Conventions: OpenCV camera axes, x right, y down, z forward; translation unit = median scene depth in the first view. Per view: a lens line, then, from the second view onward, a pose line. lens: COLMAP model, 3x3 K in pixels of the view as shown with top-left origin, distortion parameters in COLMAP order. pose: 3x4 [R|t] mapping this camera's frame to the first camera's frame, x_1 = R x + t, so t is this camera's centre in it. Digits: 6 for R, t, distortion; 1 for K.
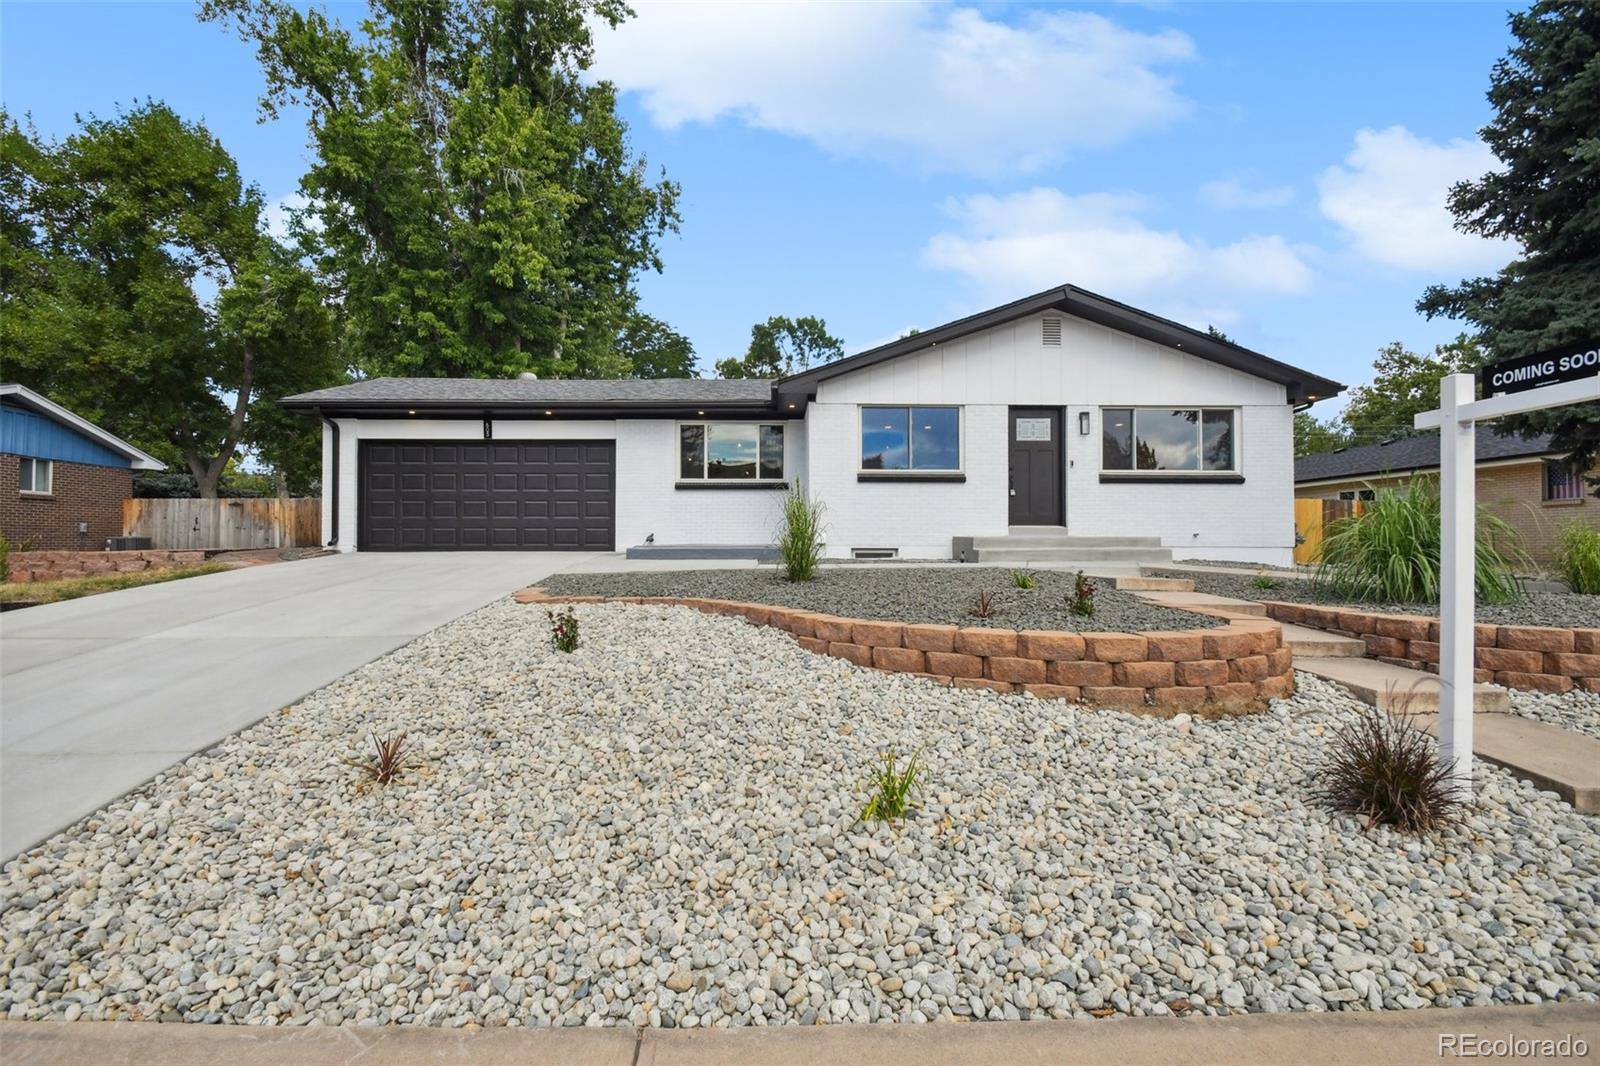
lens RADIAL K [[711.0, 0, 780.2], [0, 711.0, 549.1], [0, 0, 1]] dist [0.003201, -0.010320]
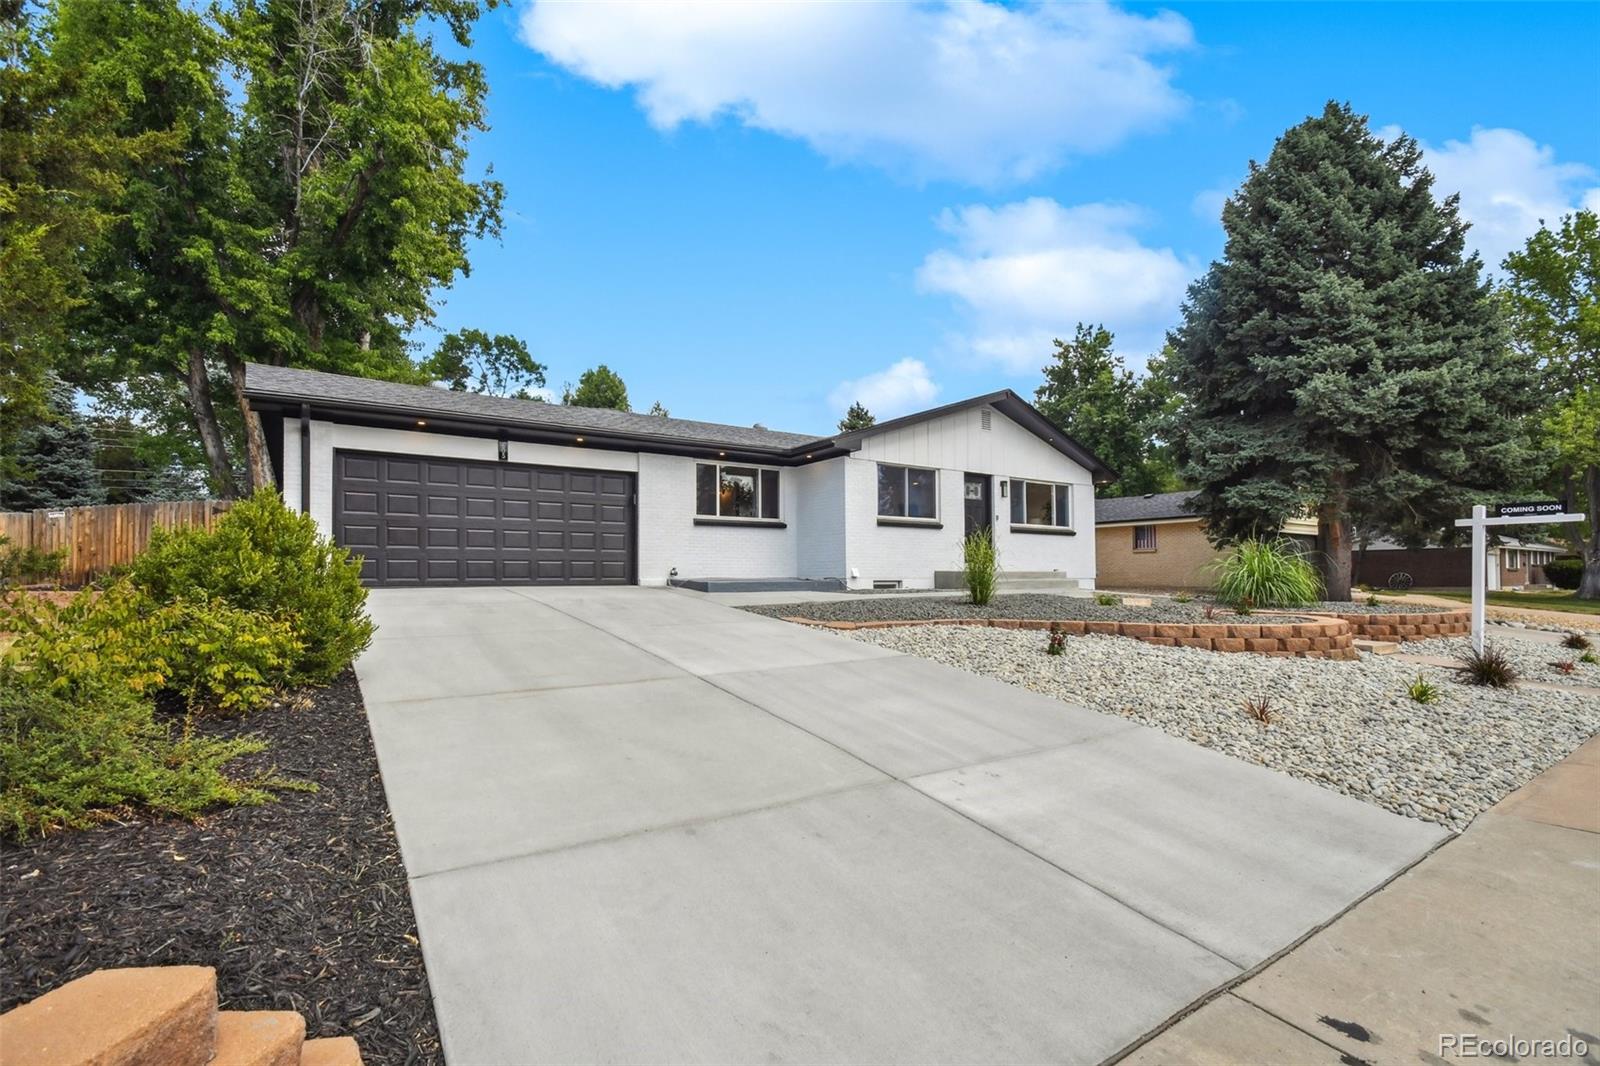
lens RADIAL K [[705.2, 0, 796.4], [0, 705.2, 580.0], [0, 0, 1]] dist [-0.001385, -0.000342]
pose [[0.843449, -0.005357, 0.537183, -0.636812], [0.007212, 0.999973, -0.001351, -0.001519], [-0.537161, 0.005013, 0.843465, 0.059691]]
